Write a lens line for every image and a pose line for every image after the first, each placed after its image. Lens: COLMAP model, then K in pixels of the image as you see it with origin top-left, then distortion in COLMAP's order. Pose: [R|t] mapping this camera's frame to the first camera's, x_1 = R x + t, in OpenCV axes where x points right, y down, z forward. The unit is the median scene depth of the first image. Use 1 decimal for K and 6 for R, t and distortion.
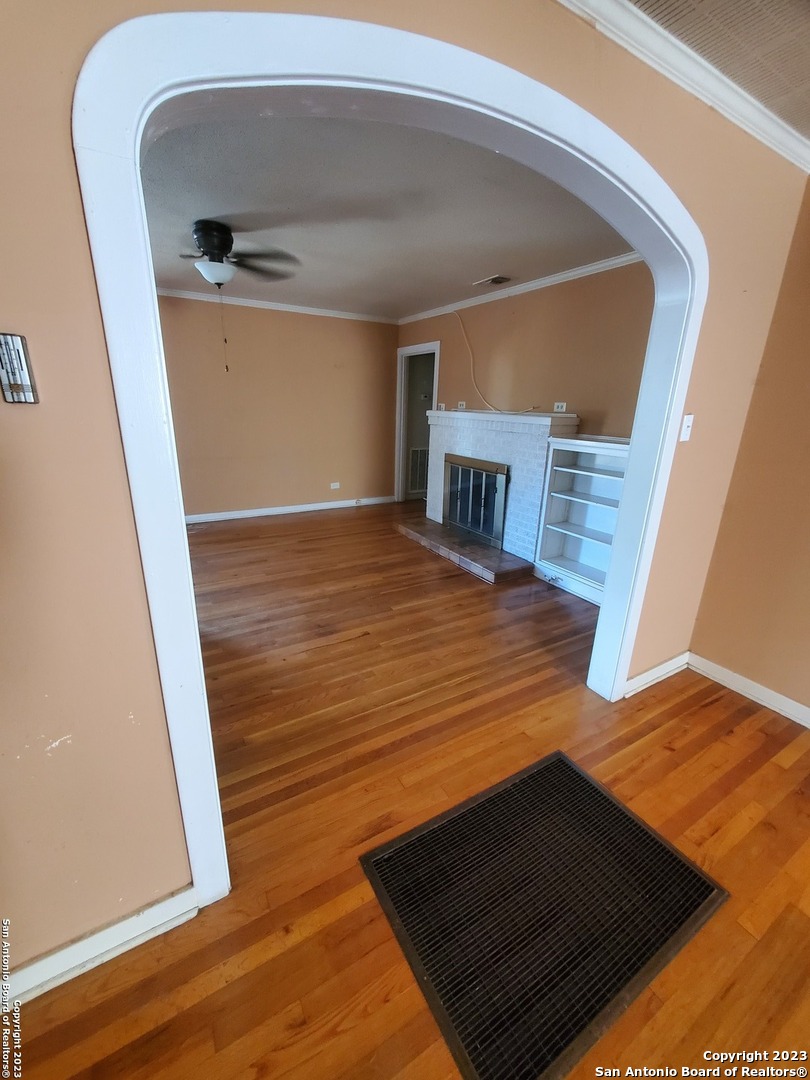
lens RADIAL K [[433.5, 0, 405.0], [0, 433.5, 540.0], [0, 0, 1]] dist [0.000588, 0.000014]
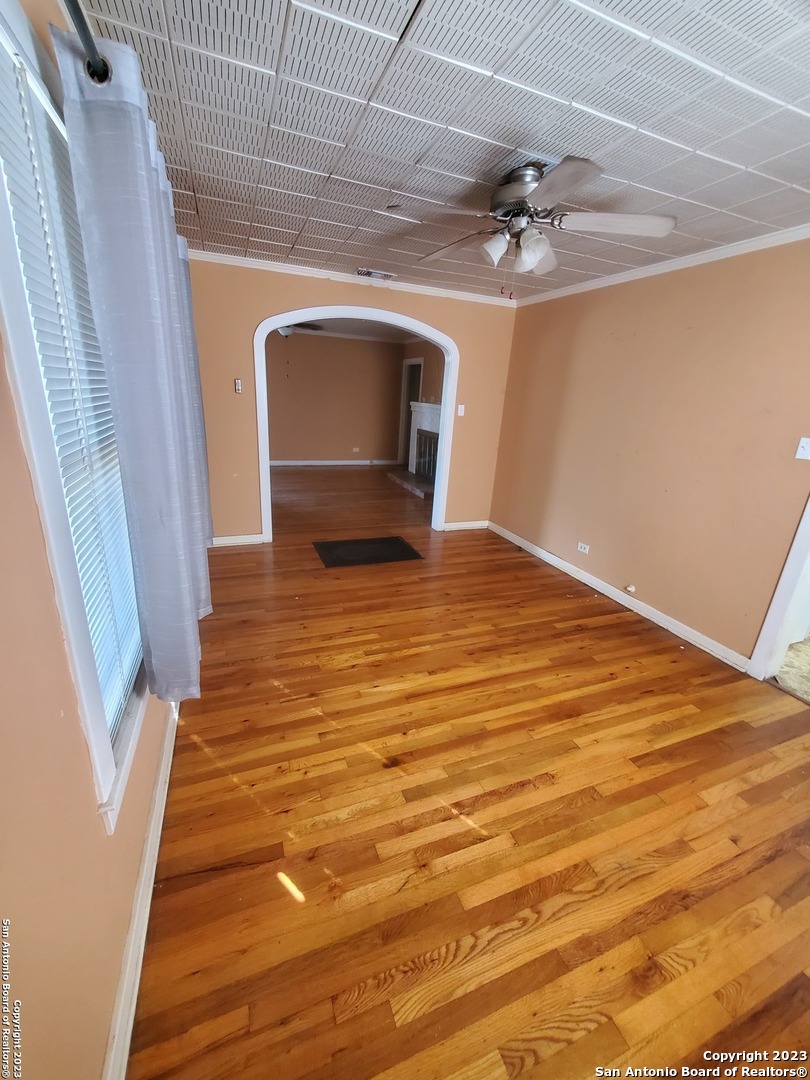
lens RADIAL K [[433.5, 0, 405.0], [0, 433.5, 540.0], [0, 0, 1]] dist [0.000588, 0.000014]
pose [[0.987851, 0.070579, -0.138451, 0.322602], [-0.068405, 0.997449, 0.020407, 0.197120], [0.139539, -0.010689, 0.990159, -0.652807]]
